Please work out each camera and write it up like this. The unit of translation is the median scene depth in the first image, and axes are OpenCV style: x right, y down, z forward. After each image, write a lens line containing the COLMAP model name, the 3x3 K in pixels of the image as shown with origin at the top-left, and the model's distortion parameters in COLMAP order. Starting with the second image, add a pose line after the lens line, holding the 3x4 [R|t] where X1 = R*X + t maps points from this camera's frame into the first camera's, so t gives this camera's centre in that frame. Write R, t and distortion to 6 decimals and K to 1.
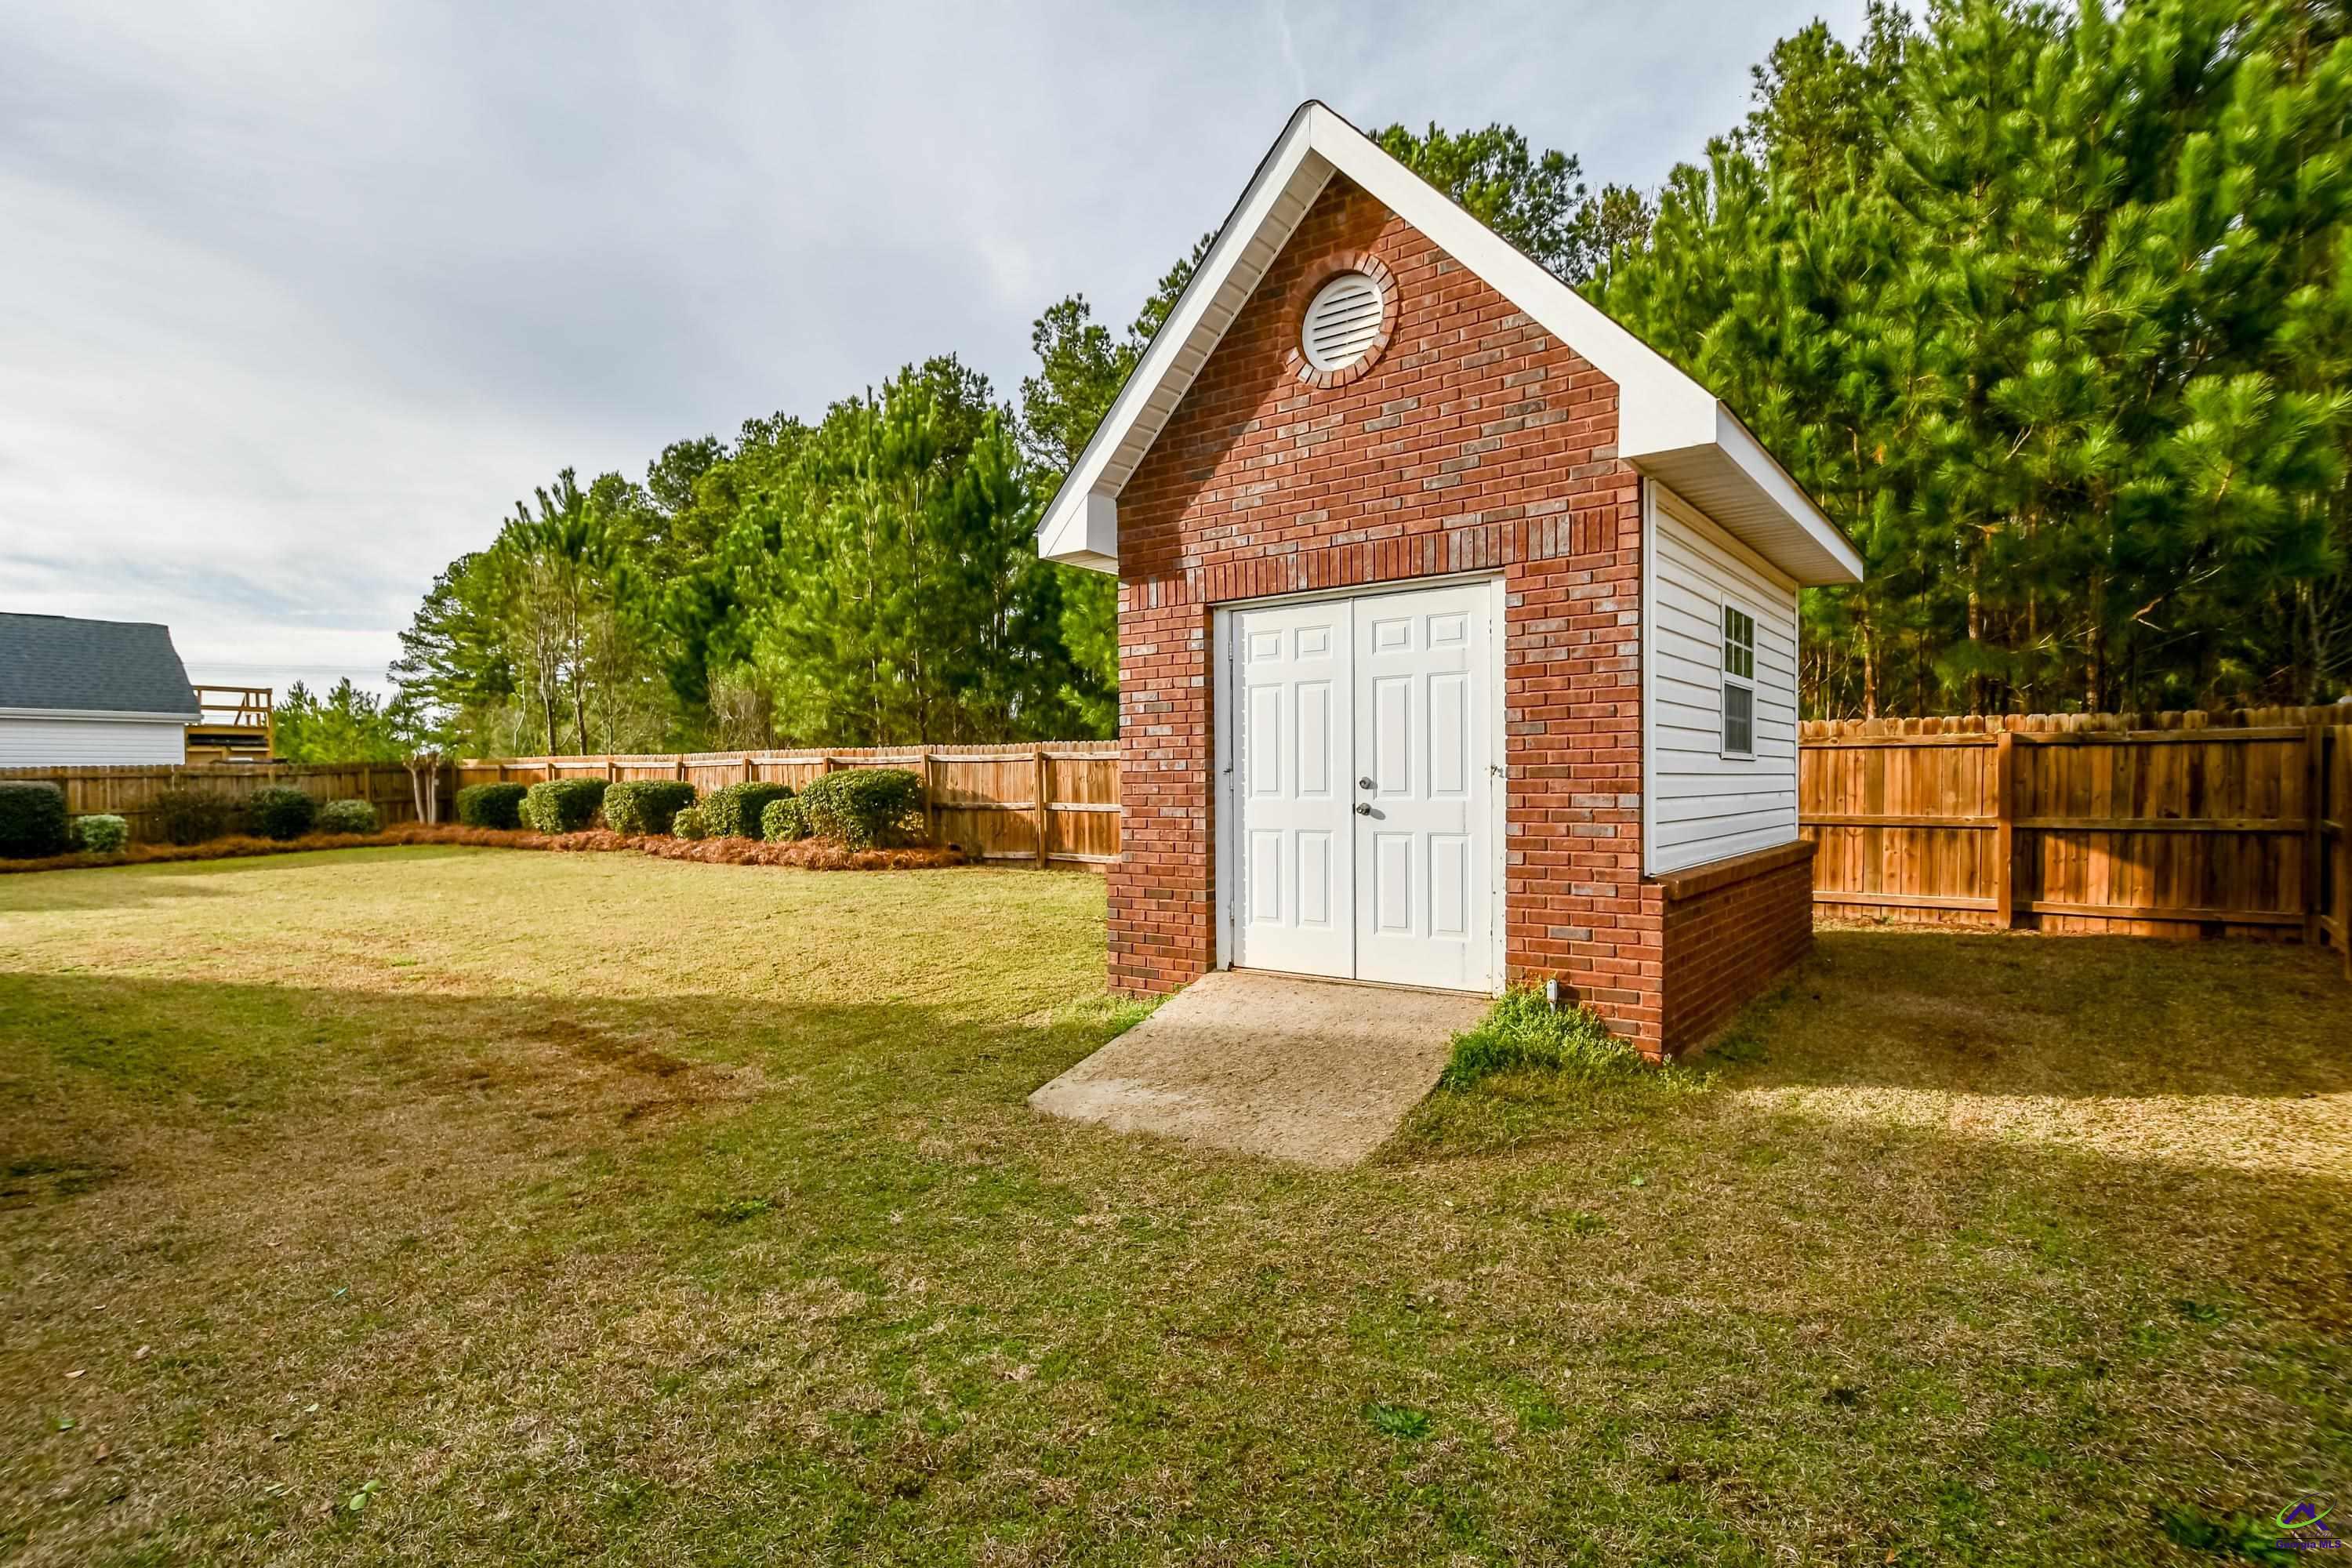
lens RADIAL K [[1141.5, 0, 1153.1], [0, 1141.5, 815.5], [0, 0, 1]] dist [-0.004132, -0.009254]
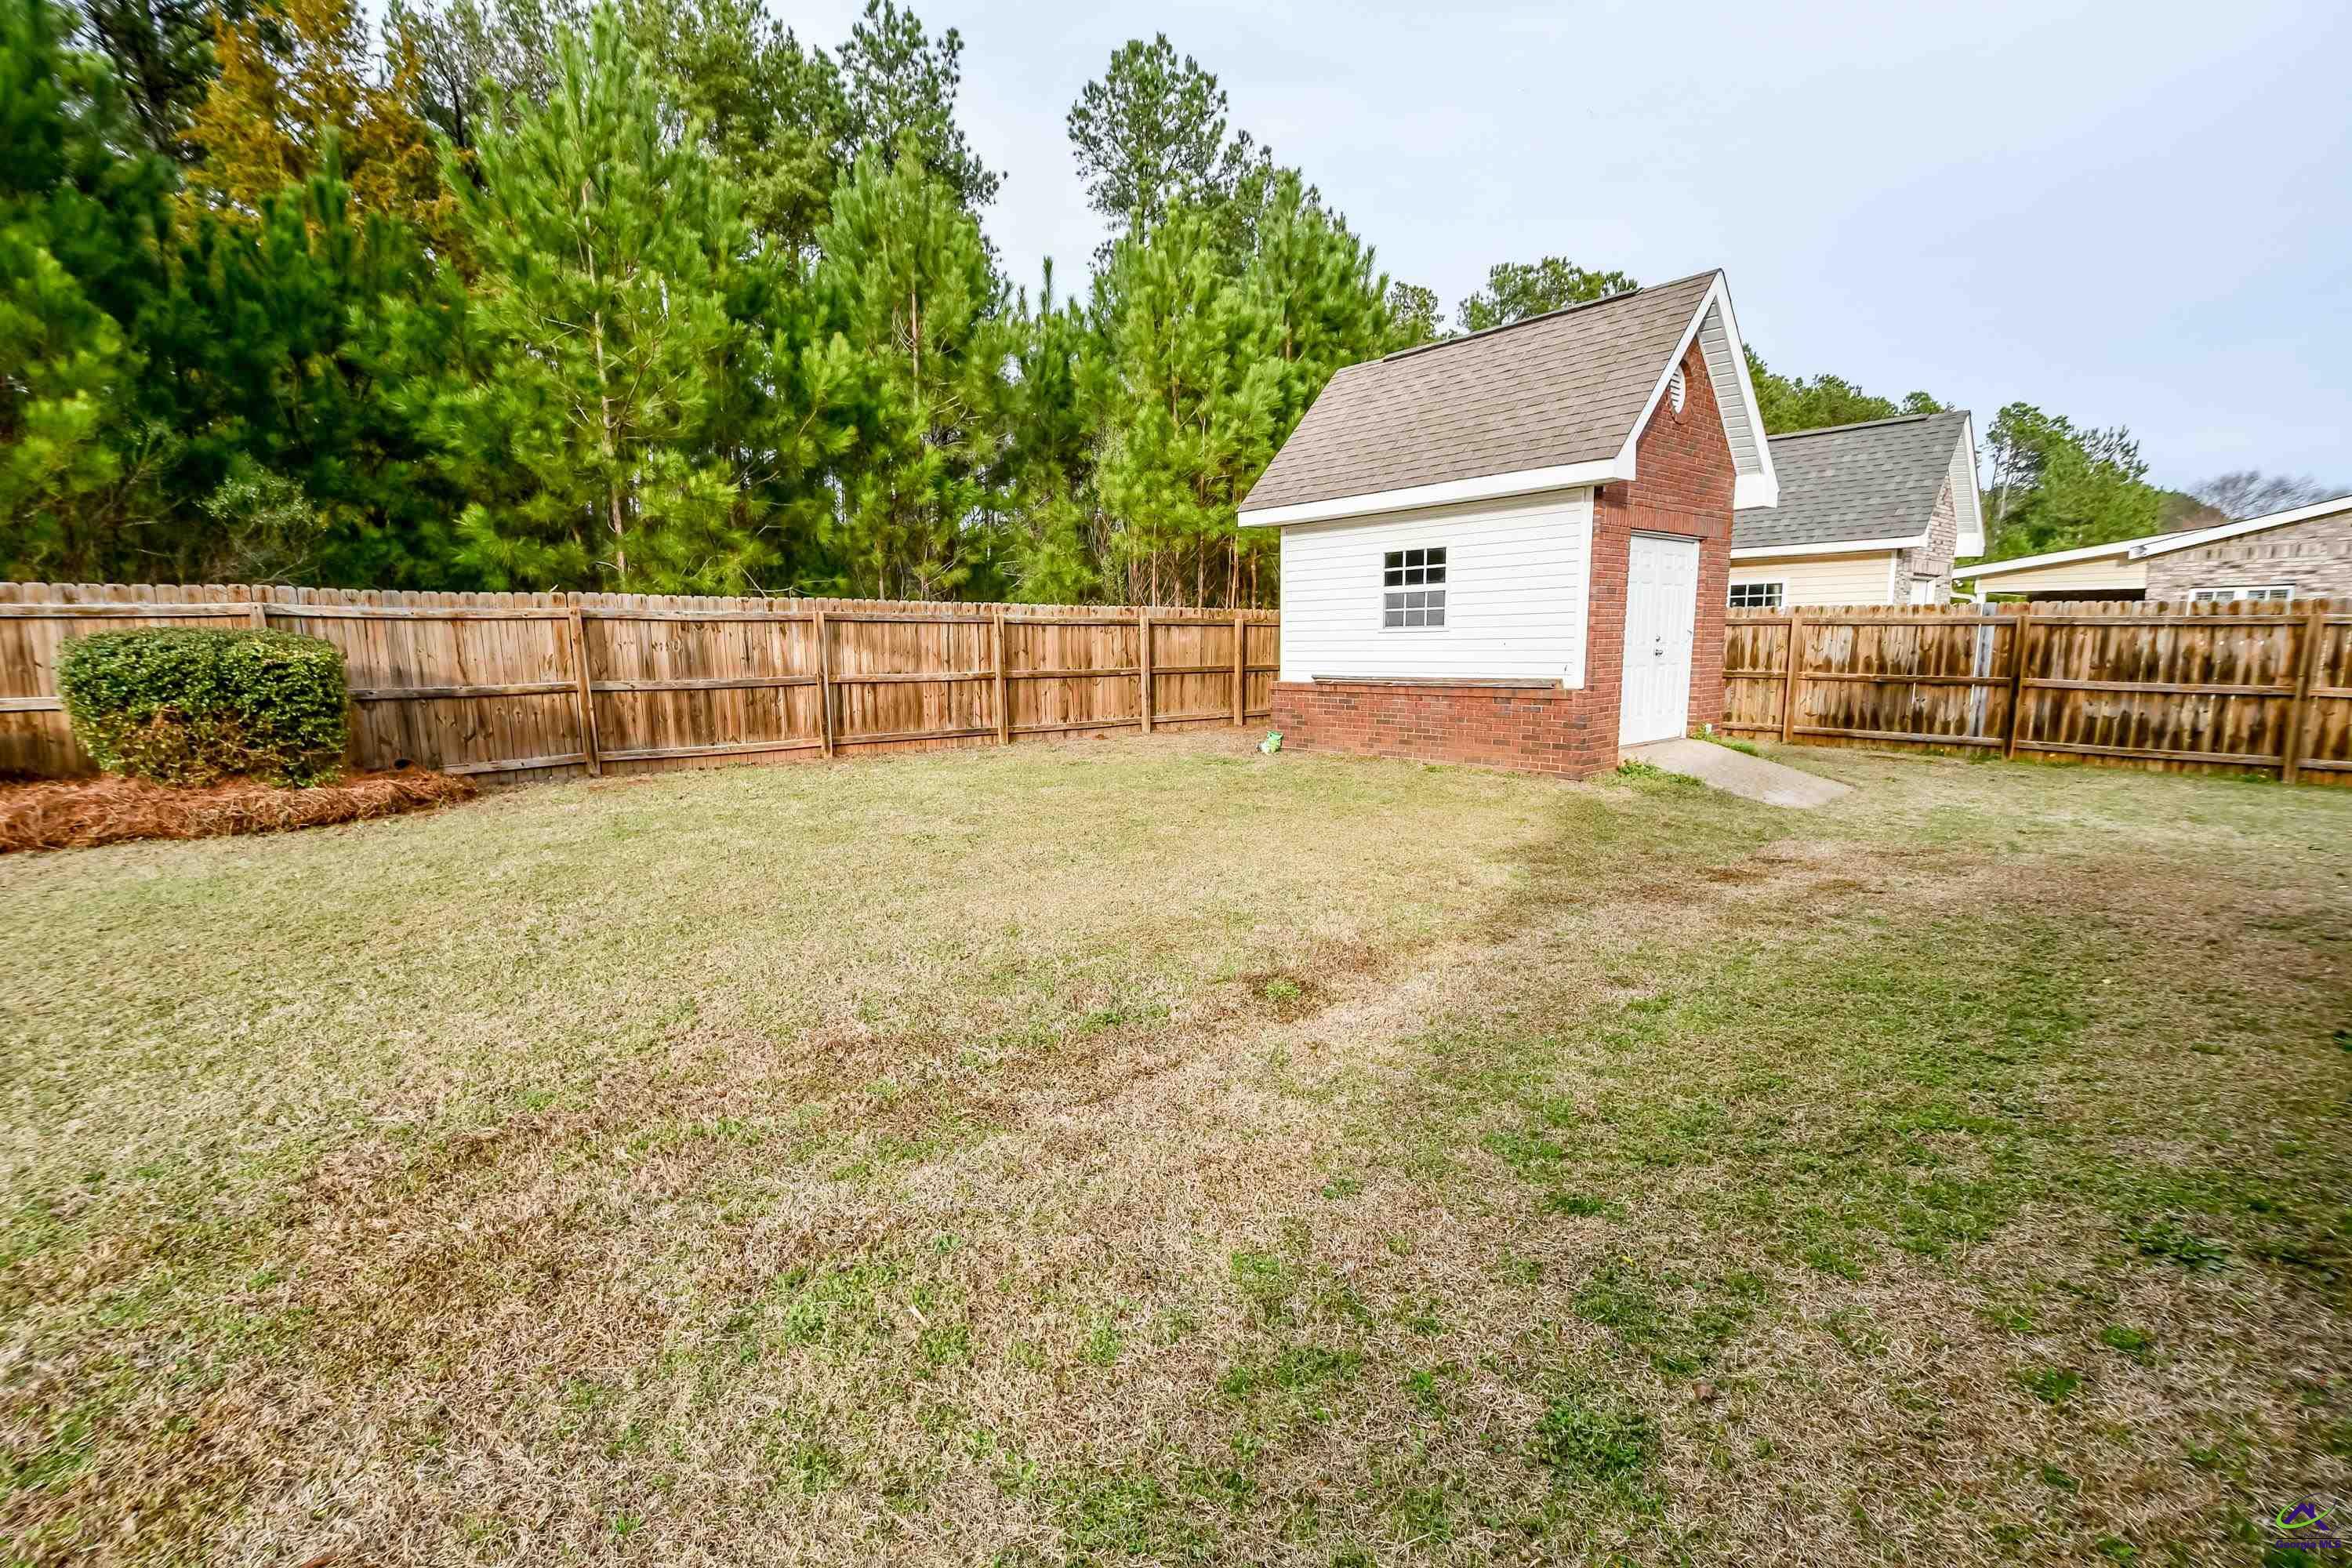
lens RADIAL K [[1035.4, 0, 1162.7], [0, 1035.4, 790.7], [0, 0, 1]] dist [-0.004688, -0.002405]
pose [[0.204474, -0.131032, 0.970062, -0.955730], [0.043030, 0.991245, 0.124823, -0.012429], [-0.977926, 0.016219, 0.208322, 0.786818]]
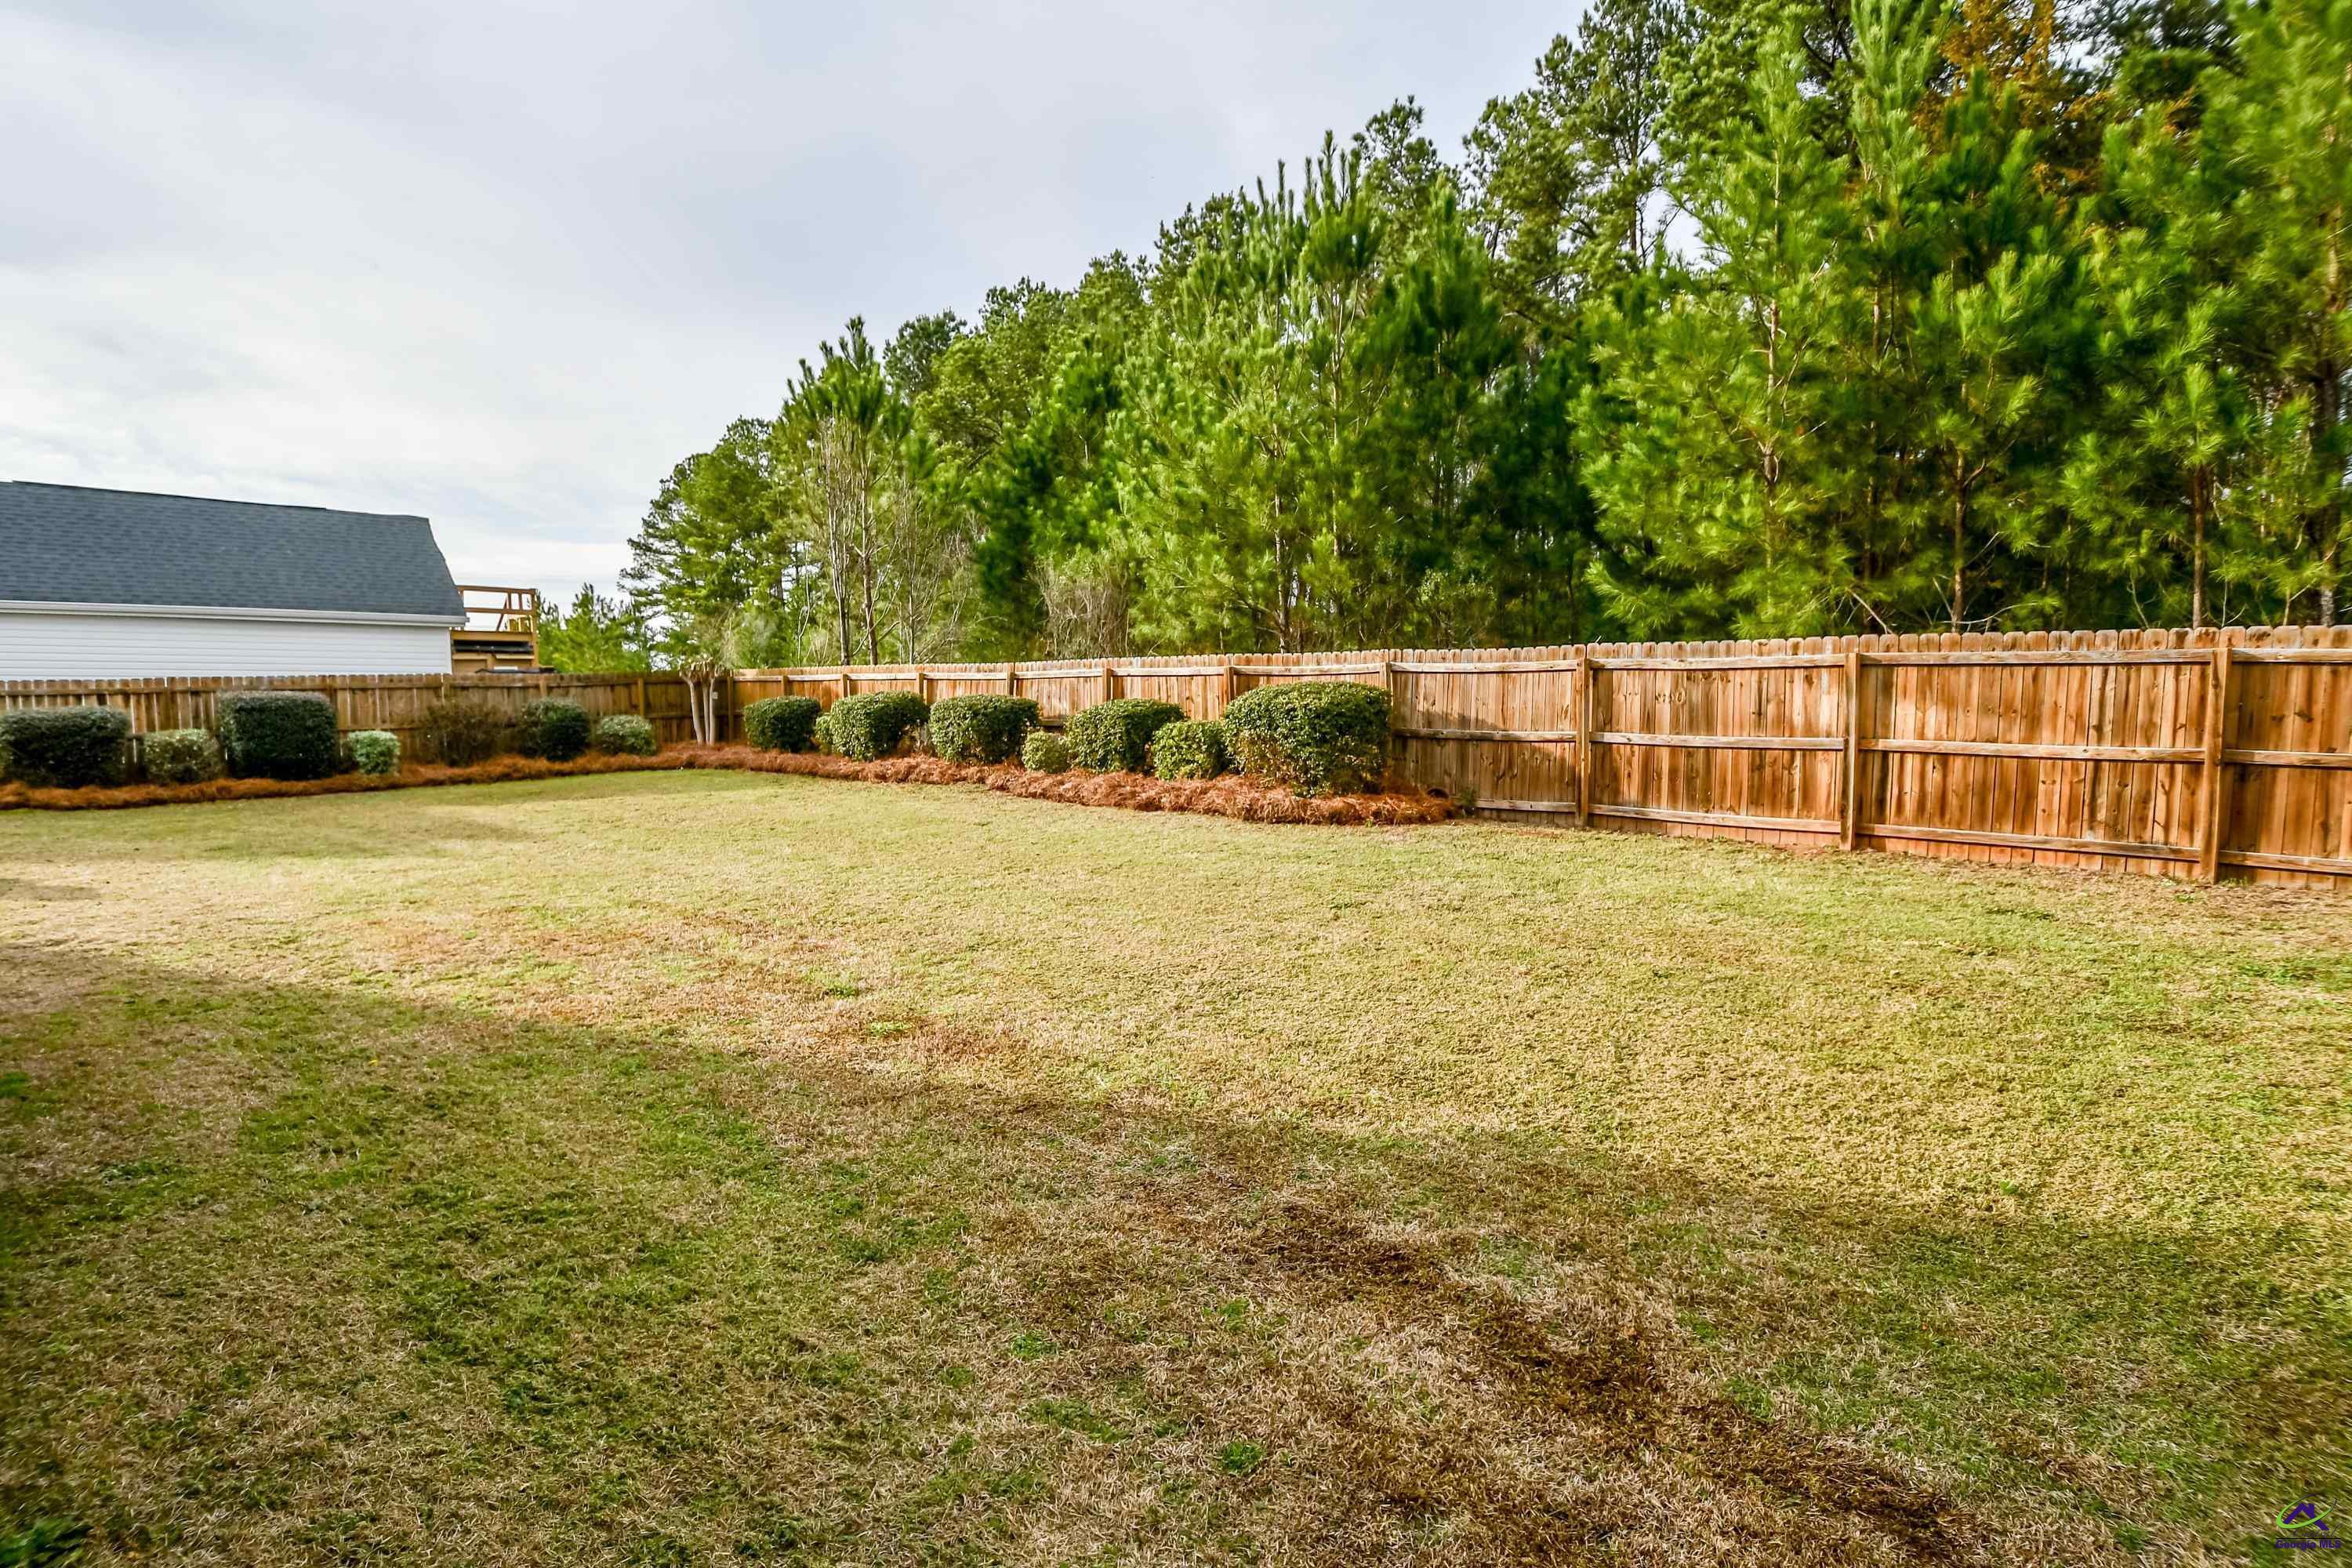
lens RADIAL K [[1229.3, 0, 1159.7], [0, 1229.3, 811.4], [0, 0, 1]] dist [-0.010817, -0.004333]
pose [[0.985464, 0.022222, -0.168423, -0.335582], [-0.011646, 0.997912, 0.063526, -0.011232], [0.169484, -0.060641, 0.983666, 0.332498]]
